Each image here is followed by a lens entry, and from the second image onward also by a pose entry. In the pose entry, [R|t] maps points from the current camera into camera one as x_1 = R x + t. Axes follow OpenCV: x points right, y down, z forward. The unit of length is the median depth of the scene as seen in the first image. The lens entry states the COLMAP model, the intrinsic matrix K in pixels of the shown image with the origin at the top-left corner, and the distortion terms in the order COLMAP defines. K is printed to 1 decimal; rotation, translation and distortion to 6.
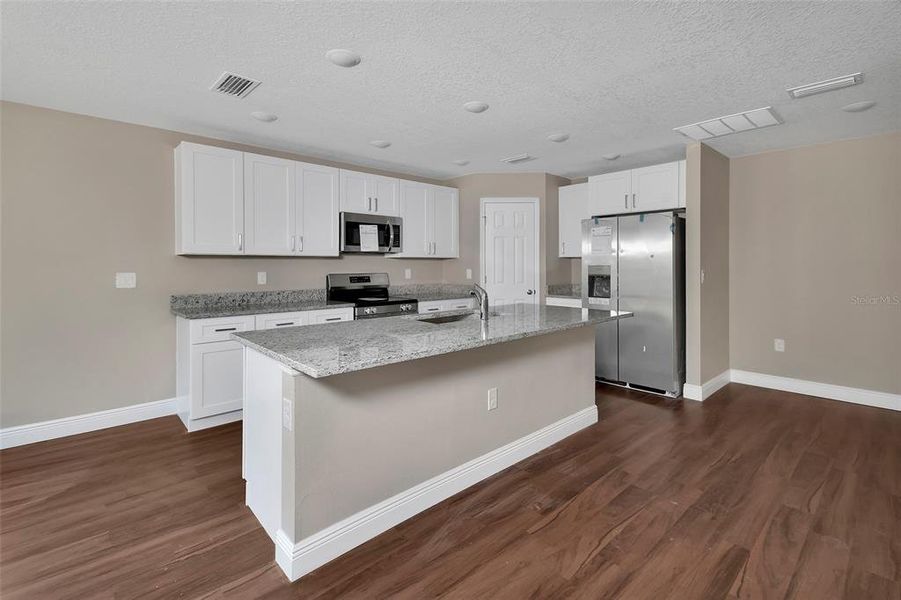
lens RADIAL K [[422.9, 0, 455.4], [0, 422.9, 260.6], [0, 0, 1]] dist [0.012921, -0.006583]
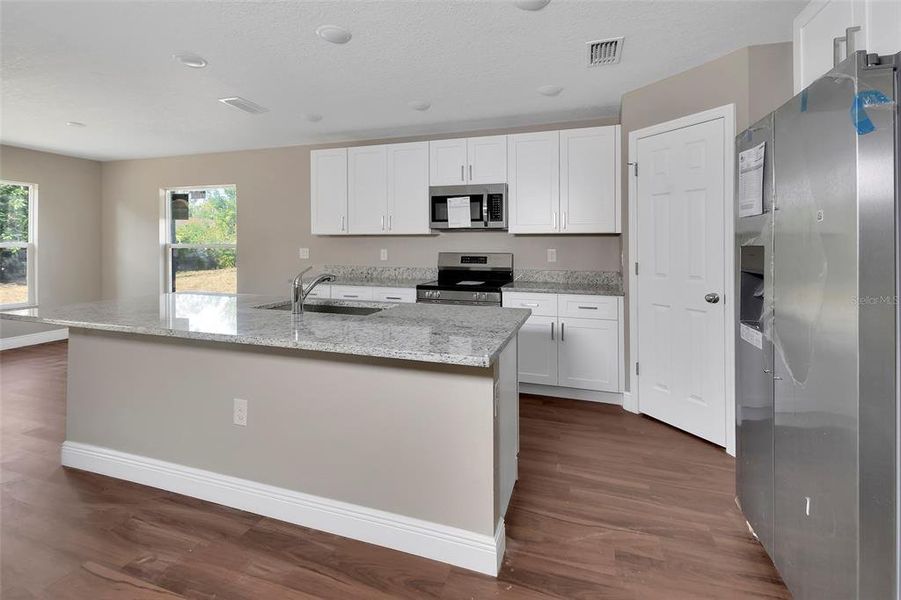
lens RADIAL K [[422.9, 0, 417.8], [0, 422.9, 235.4], [0, 0, 1]] dist [0.012921, -0.006583]
pose [[0.455876, -0.015229, -0.889913, 0.559053], [0.005663, 0.999883, -0.014210, 0.006354], [0.890025, 0.001438, 0.455909, 0.550647]]
